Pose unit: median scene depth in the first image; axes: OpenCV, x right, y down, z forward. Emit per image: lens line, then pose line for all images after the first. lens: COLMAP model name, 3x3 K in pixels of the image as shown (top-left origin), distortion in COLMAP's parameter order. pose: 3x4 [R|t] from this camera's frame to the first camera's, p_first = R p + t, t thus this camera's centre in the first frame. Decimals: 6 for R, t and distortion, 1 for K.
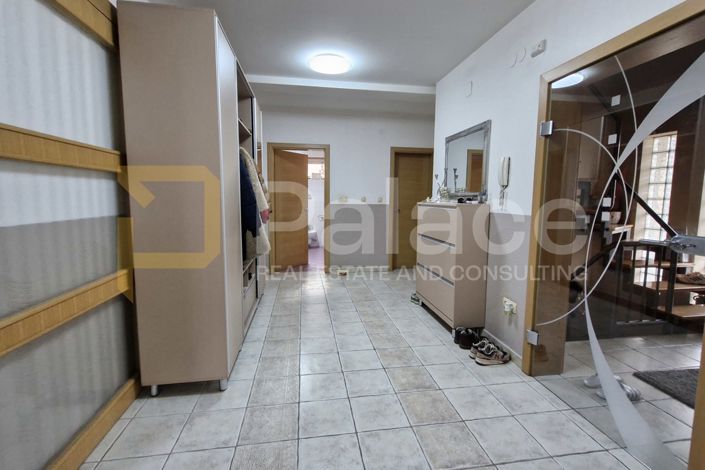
lens RADIAL K [[329.2, 0, 358.7], [0, 329.2, 231.2], [0, 0, 1]] dist [0.005787, 0.000221]
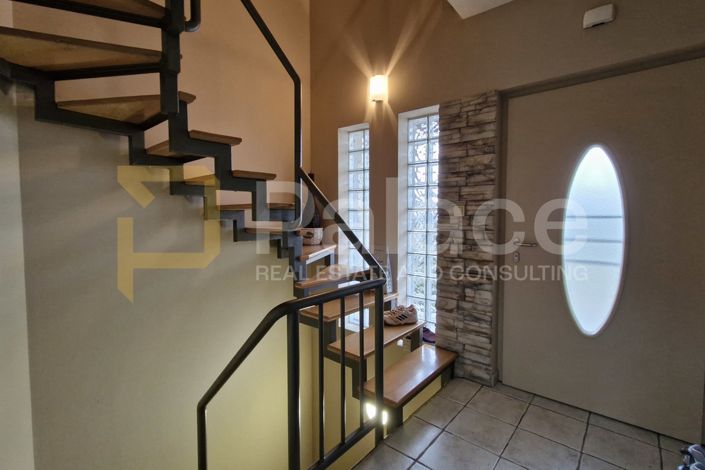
lens RADIAL K [[329.2, 0, 358.7], [0, 329.2, 231.2], [0, 0, 1]] dist [0.005787, 0.000221]
pose [[0.751980, -0.040025, 0.657969, 0.615650], [0.070613, 0.997303, -0.020035, -0.050829], [-0.655393, 0.061527, 0.752778, 0.653493]]
